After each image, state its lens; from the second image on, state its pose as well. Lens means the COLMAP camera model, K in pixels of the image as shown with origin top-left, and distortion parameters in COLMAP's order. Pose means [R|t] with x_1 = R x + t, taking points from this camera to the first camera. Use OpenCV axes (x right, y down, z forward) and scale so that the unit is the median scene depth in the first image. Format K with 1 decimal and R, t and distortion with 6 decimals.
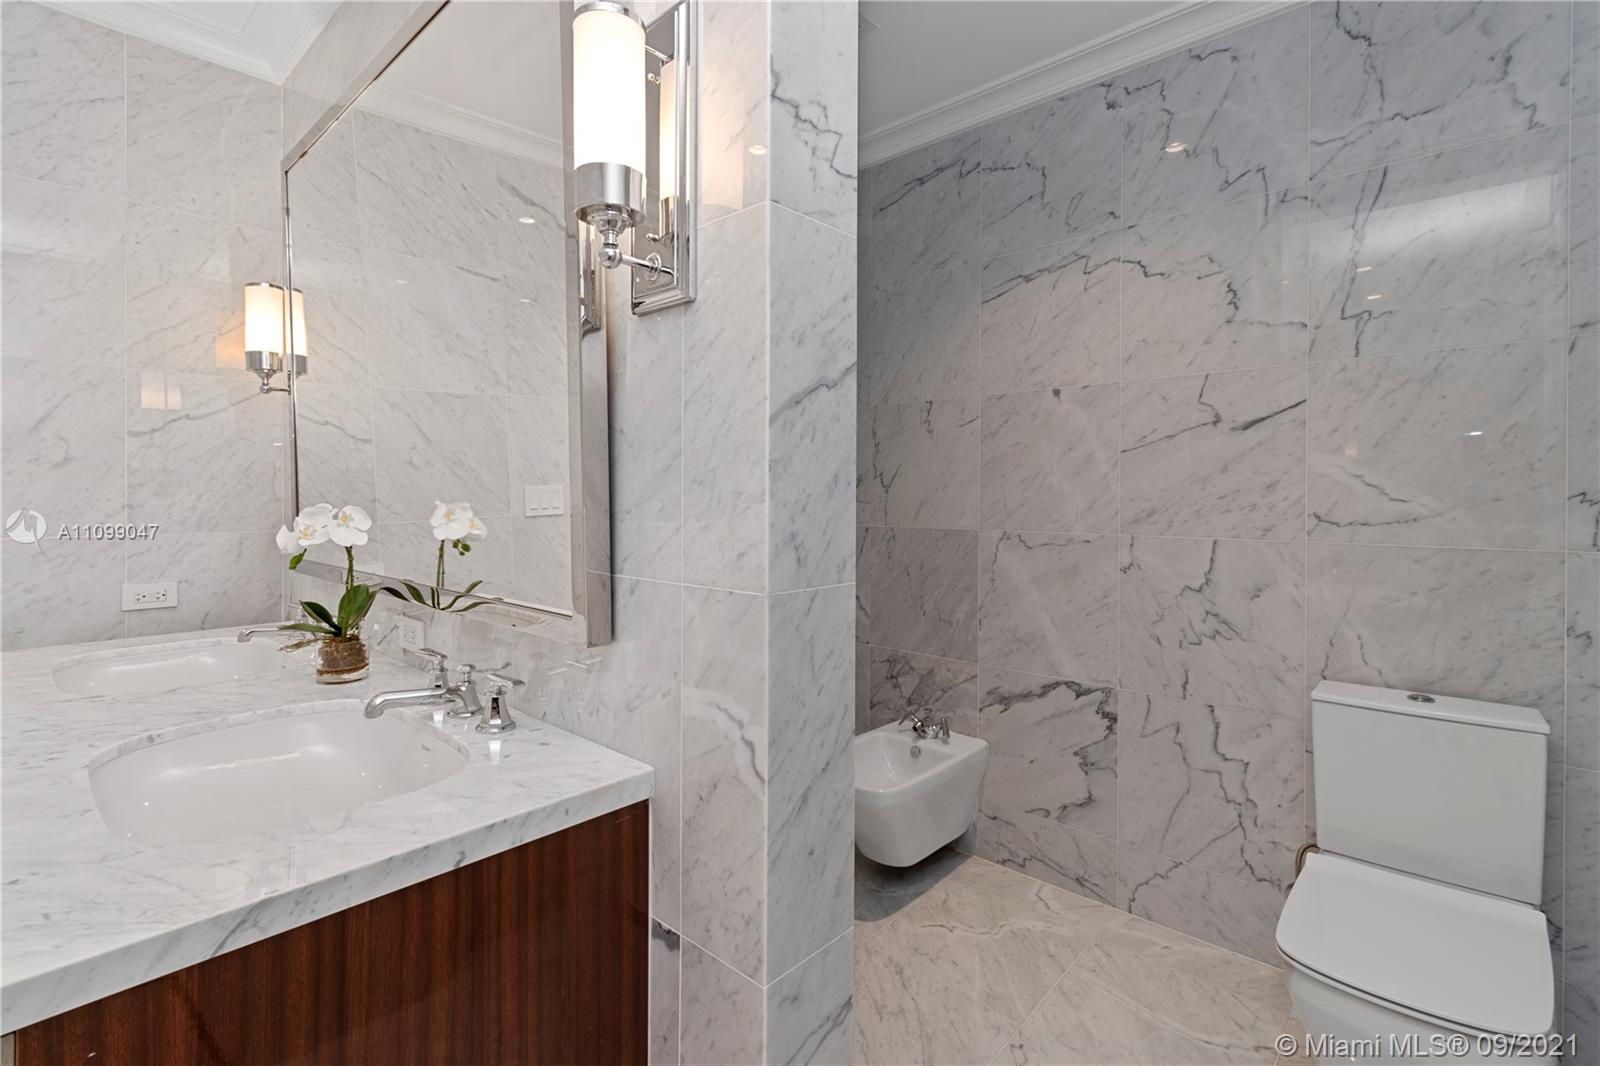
lens RADIAL K [[721.2, 0, 796.8], [0, 721.2, 500.9], [0, 0, 1]] dist [0.001755, 0.000063]
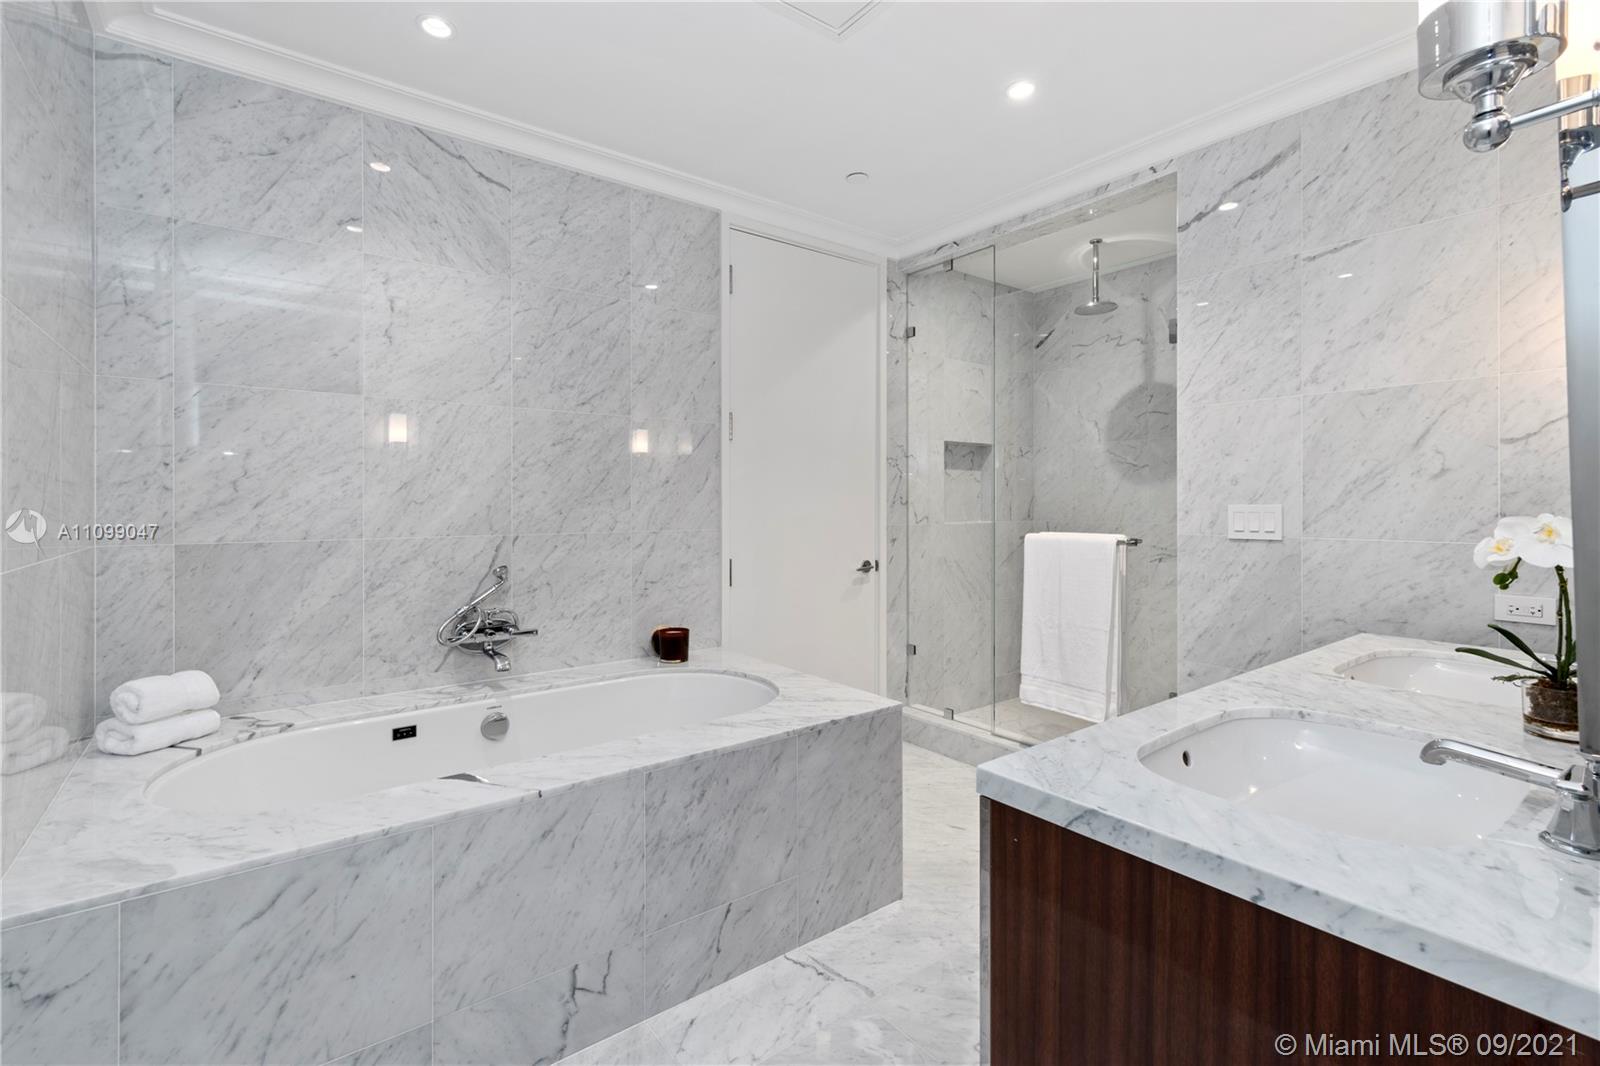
lens RADIAL K [[721.2, 0, 796.8], [0, 721.2, 500.9], [0, 0, 1]] dist [0.001755, 0.000063]
pose [[-0.164145, -0.005330, -0.986422, 0.378258], [-0.007781, 0.999961, -0.004108, -0.000345], [0.986406, 0.007001, -0.164180, 0.394545]]
